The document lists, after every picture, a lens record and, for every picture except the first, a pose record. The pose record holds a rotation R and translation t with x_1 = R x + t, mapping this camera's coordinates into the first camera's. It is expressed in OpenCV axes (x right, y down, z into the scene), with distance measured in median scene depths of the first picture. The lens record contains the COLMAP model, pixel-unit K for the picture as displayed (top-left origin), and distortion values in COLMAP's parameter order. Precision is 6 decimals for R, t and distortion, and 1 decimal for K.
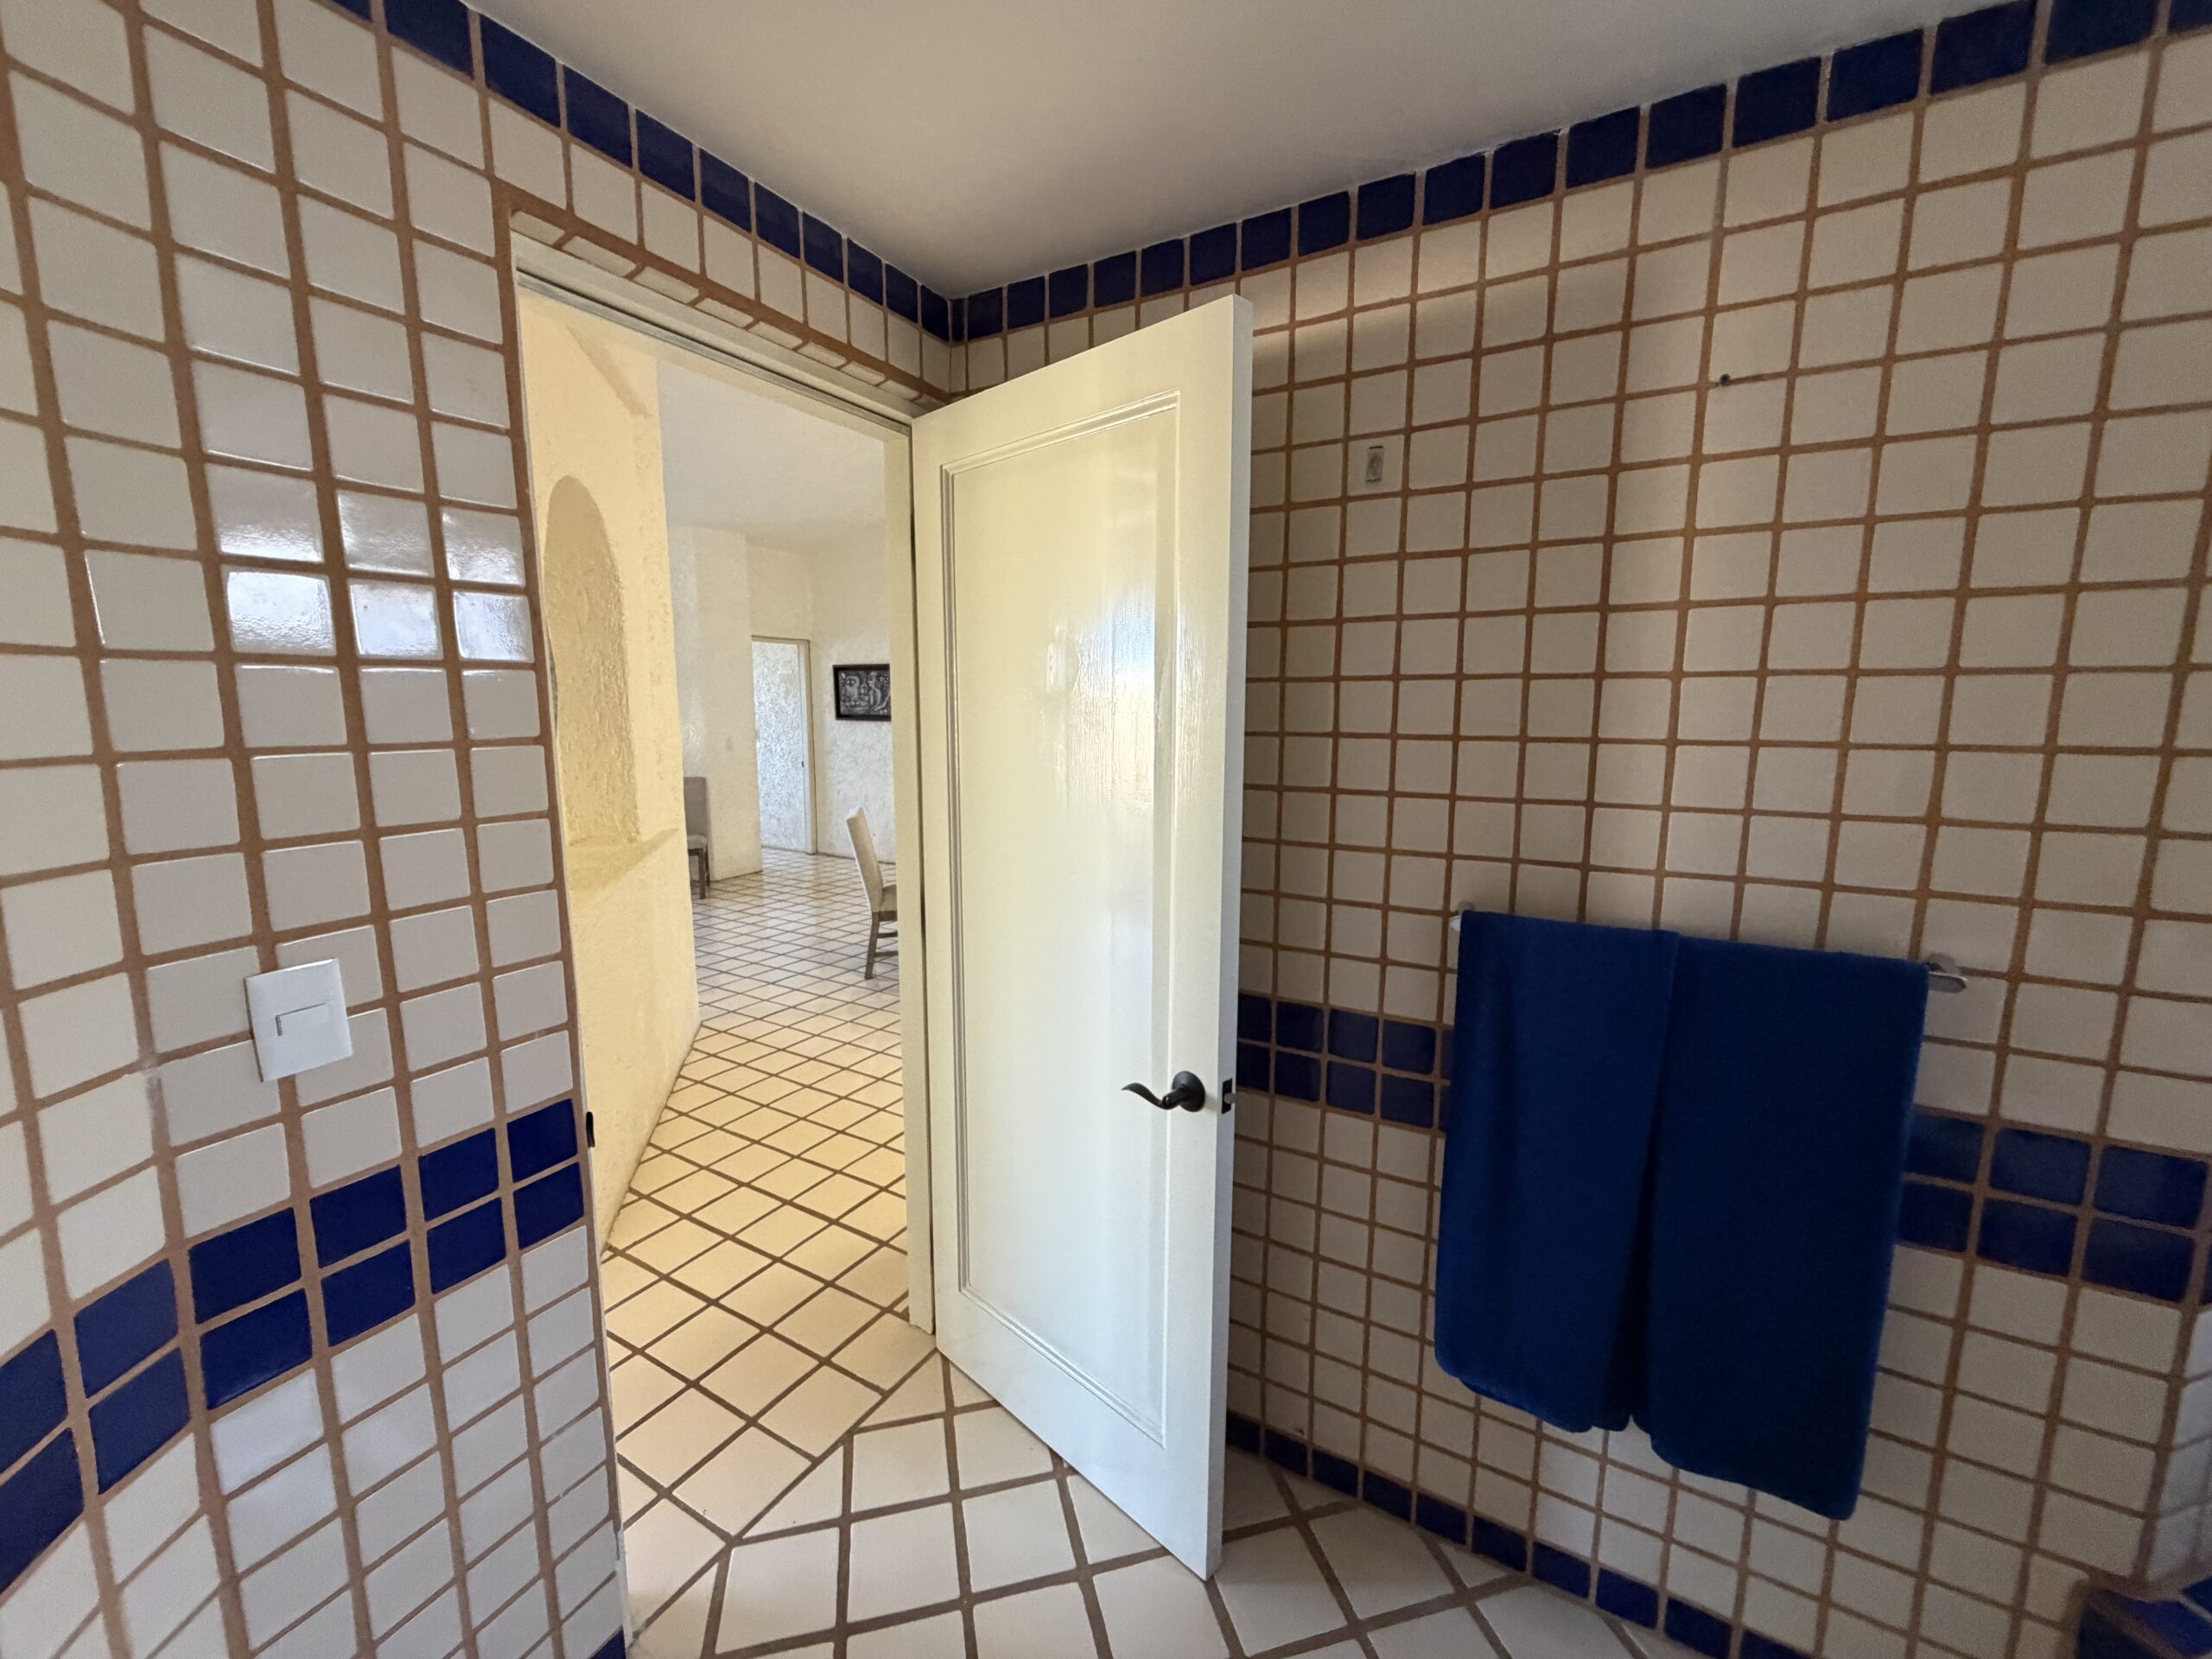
lens RADIAL K [[877.1, 0, 1094.7], [0, 877.1, 829.1], [0, 0, 1]] dist [-0.000606, -0.000157]
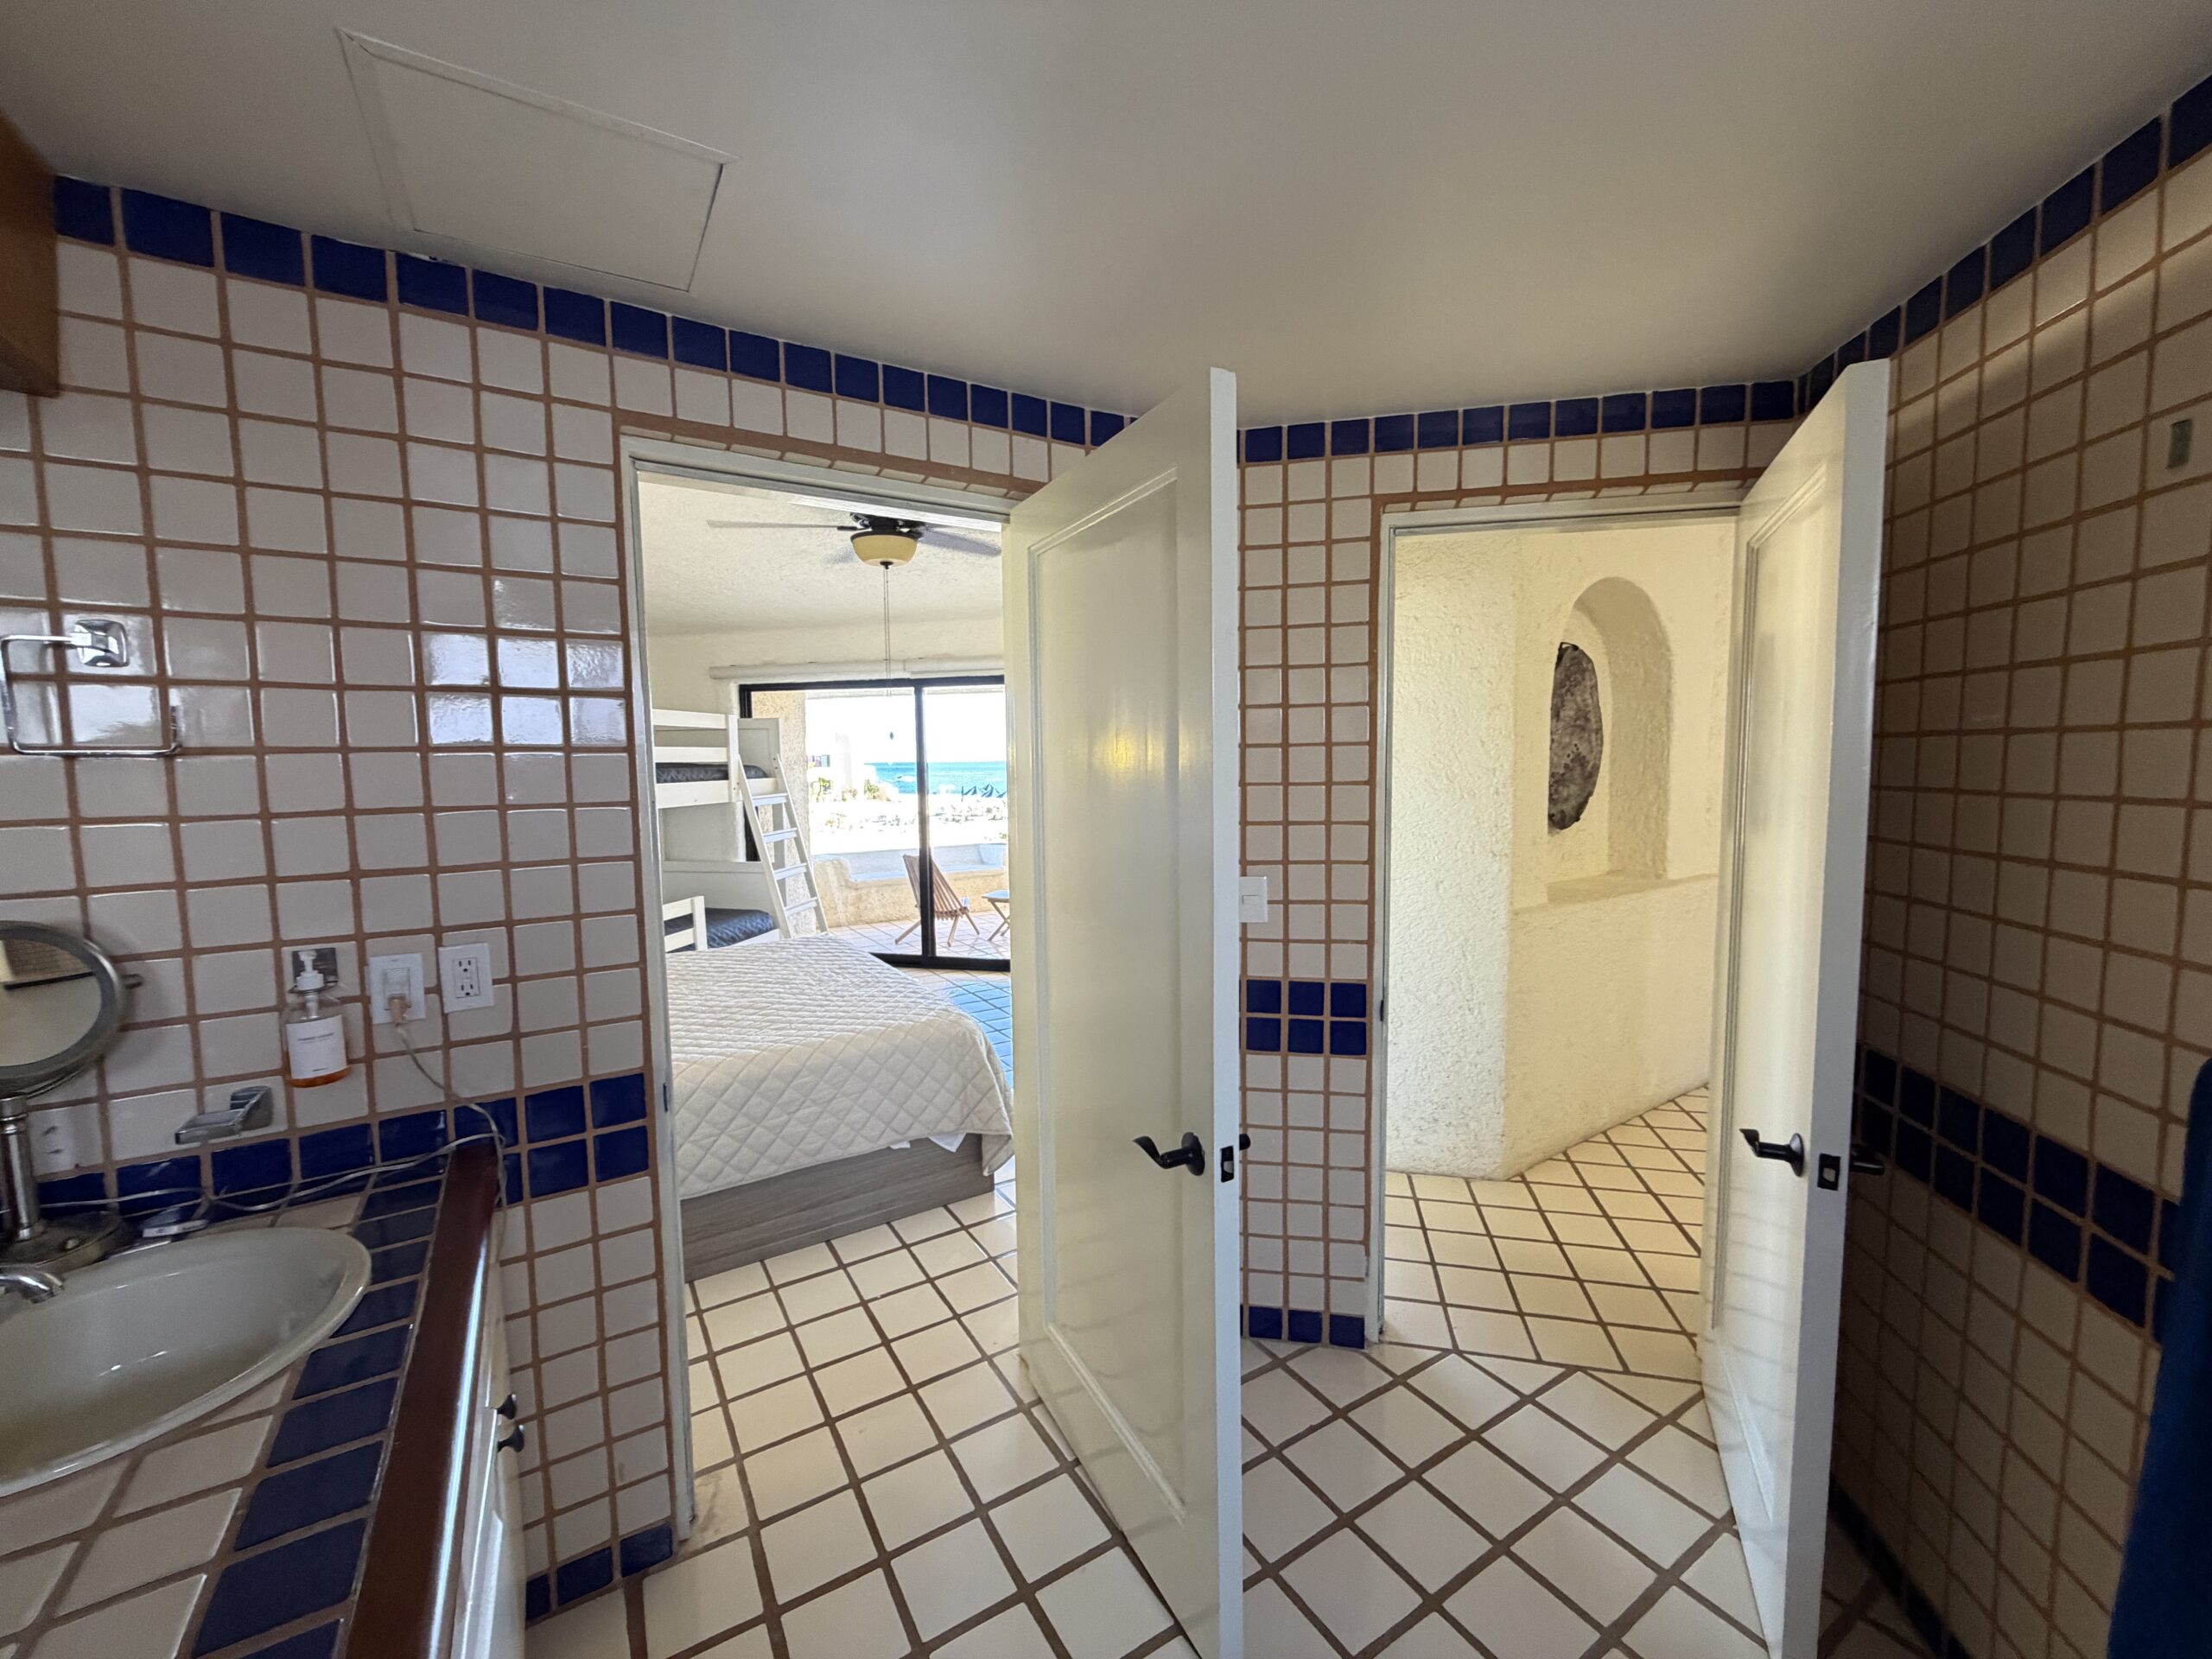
lens RADIAL K [[884.8, 0, 1093.0], [0, 884.8, 829.9], [0, 0, 1]] dist [0.002483, -0.000267]
pose [[0.318364, 0.069247, -0.945436, 0.930953], [-0.119767, 0.992275, 0.032348, 0.005887], [0.940372, 0.102933, 0.324198, -0.135470]]
